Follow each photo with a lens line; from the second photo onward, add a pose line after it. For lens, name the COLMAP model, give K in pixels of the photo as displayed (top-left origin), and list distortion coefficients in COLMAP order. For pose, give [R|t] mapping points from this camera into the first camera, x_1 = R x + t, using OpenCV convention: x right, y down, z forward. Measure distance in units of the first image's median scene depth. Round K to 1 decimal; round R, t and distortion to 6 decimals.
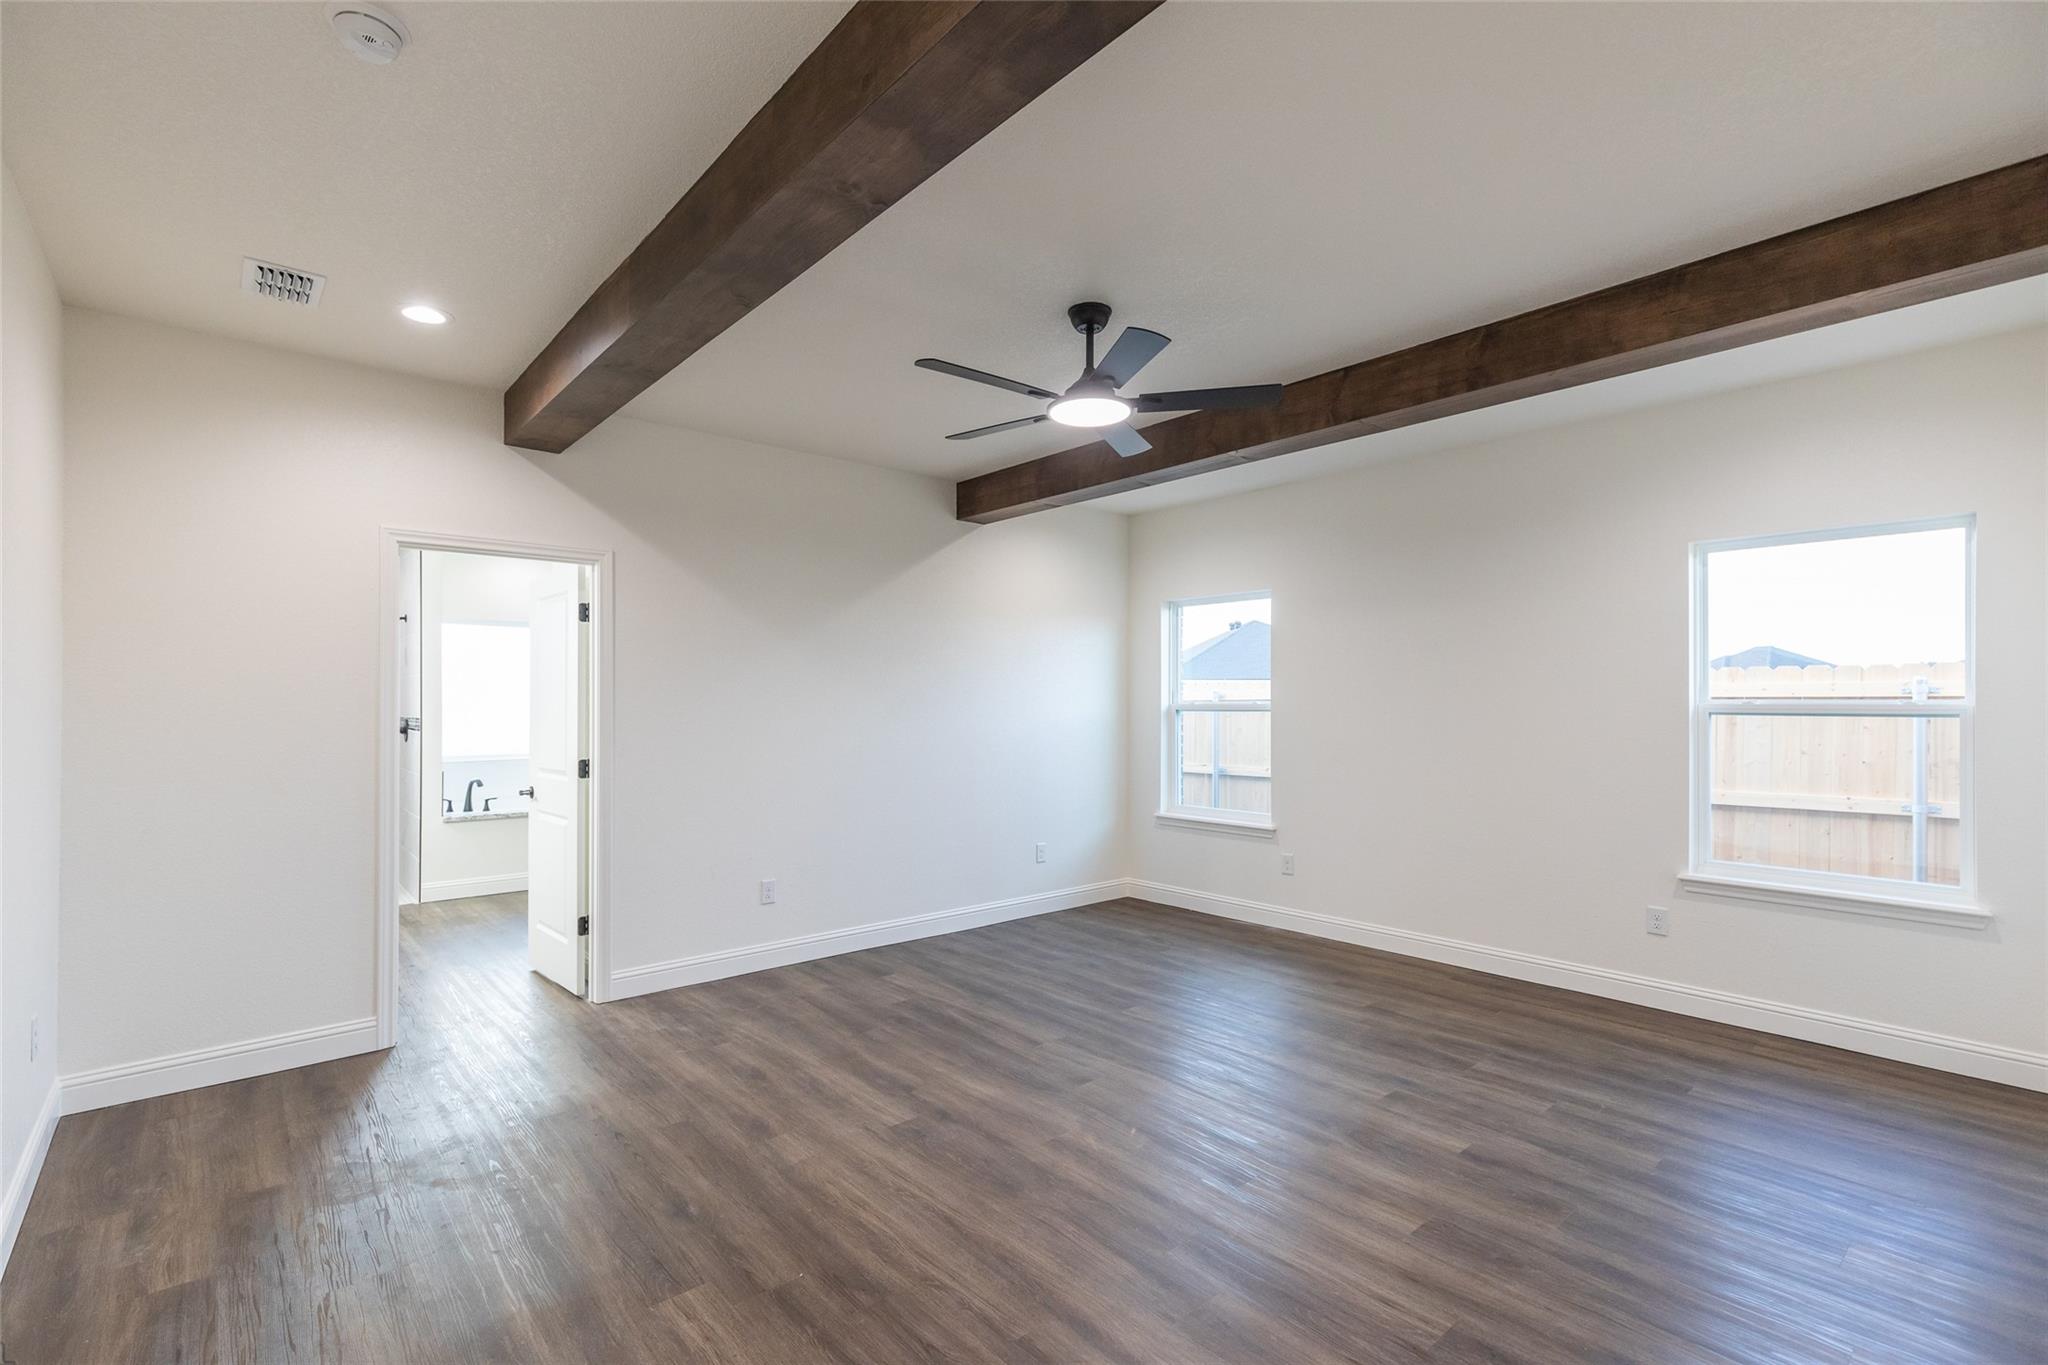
lens RADIAL K [[931.7, 0, 995.4], [0, 931.7, 687.0], [0, 0, 1]] dist [0.003862, -0.000224]
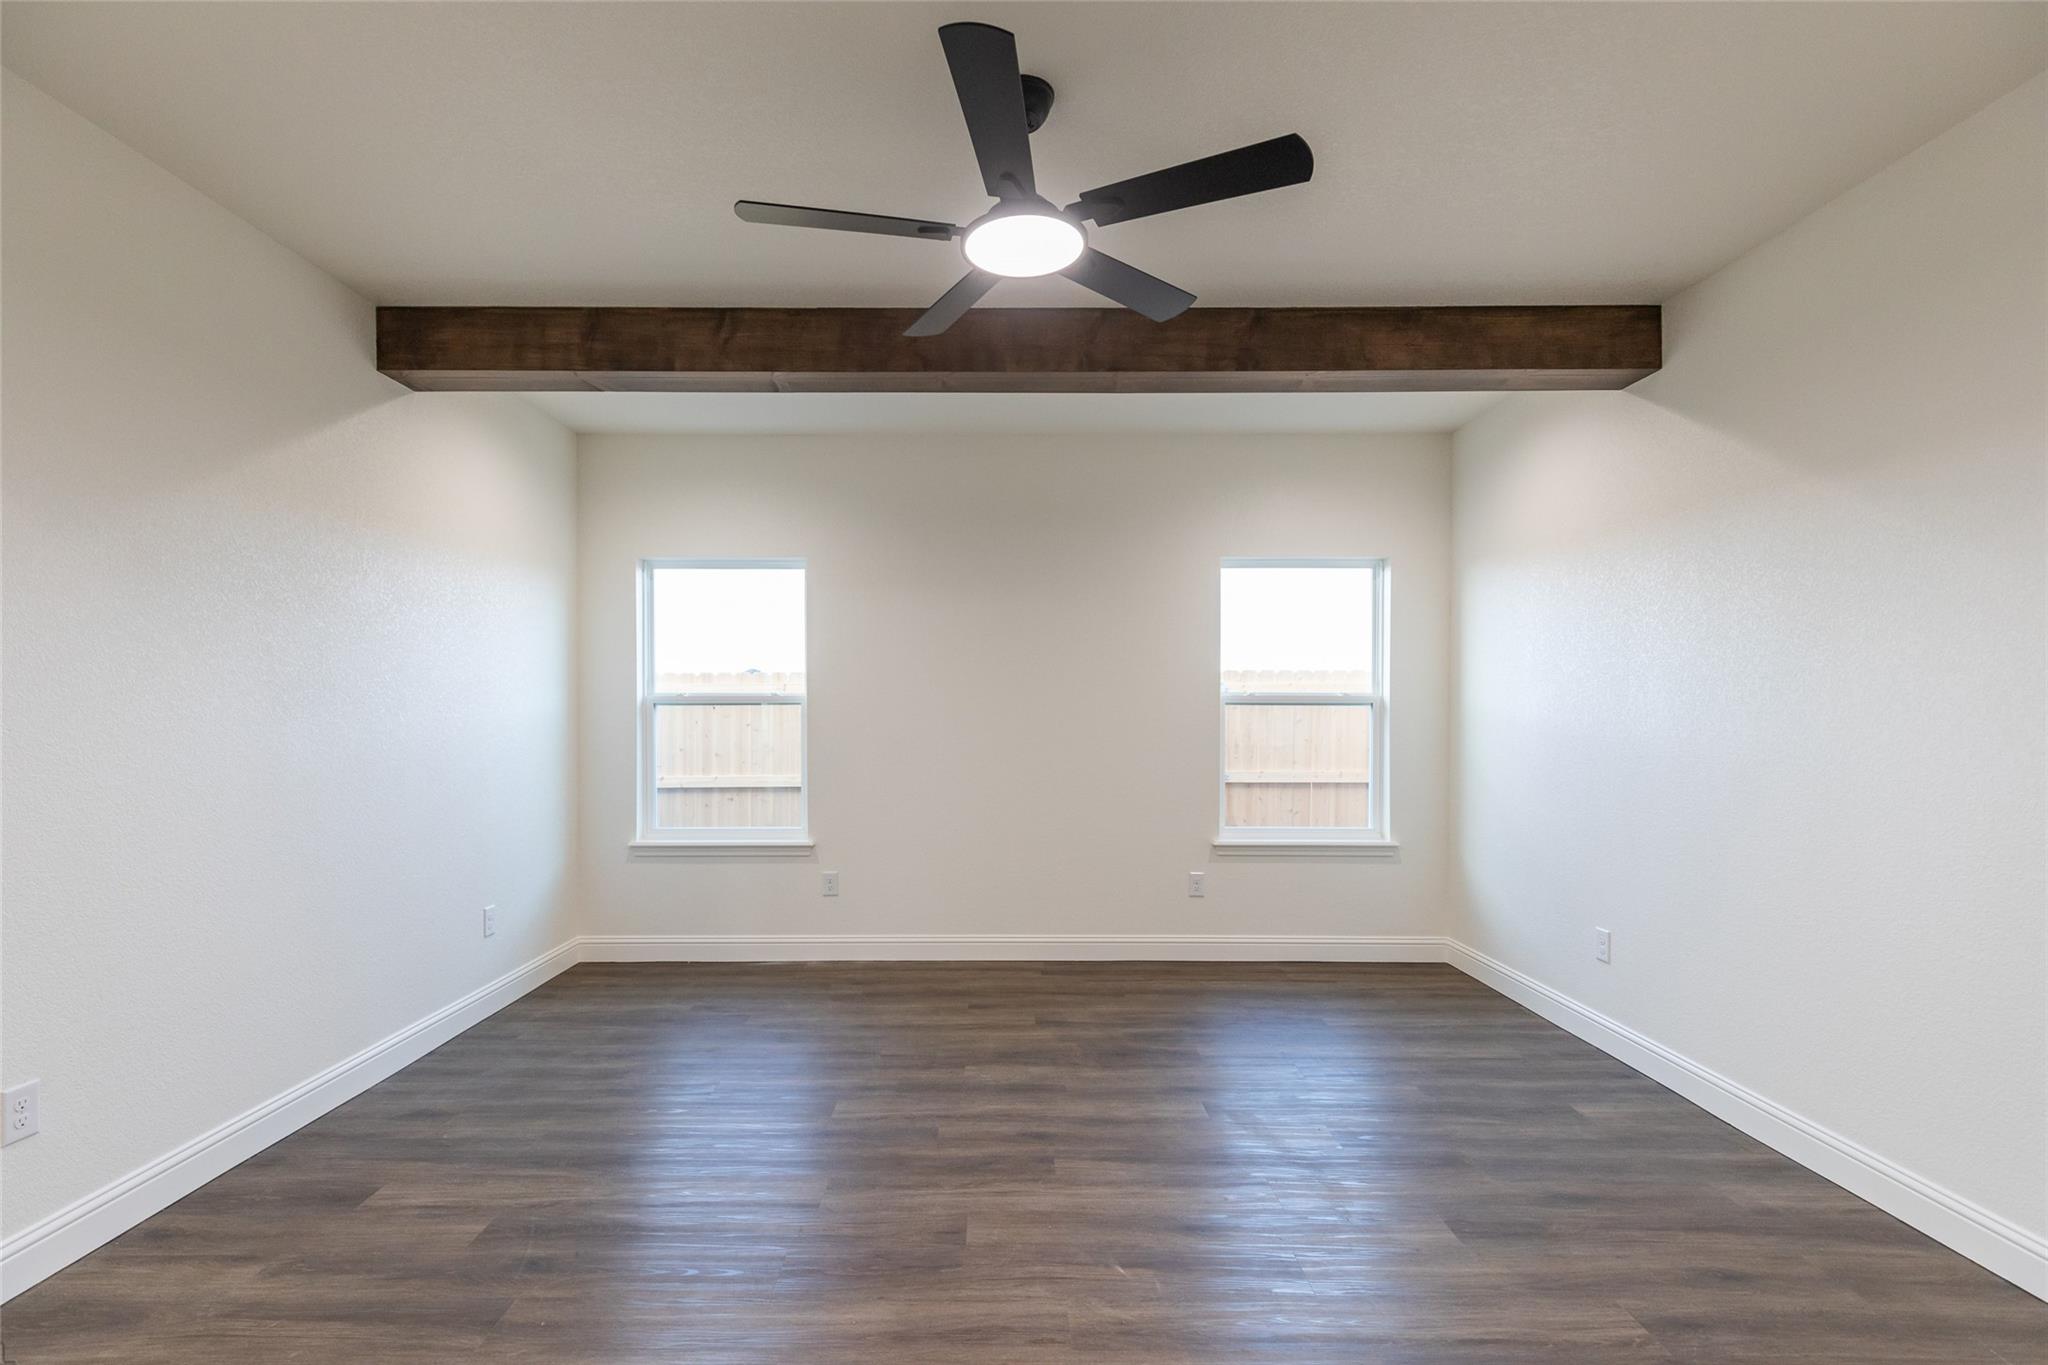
lens RADIAL K [[958.0, 0, 1025.2], [0, 958.0, 713.9], [0, 0, 1]] dist [0.005082, -0.000270]
pose [[0.640388, -0.004189, 0.768040, -0.296753], [-0.014215, 0.999749, 0.017305, 0.021425], [-0.767920, -0.022000, 0.640168, 0.373920]]
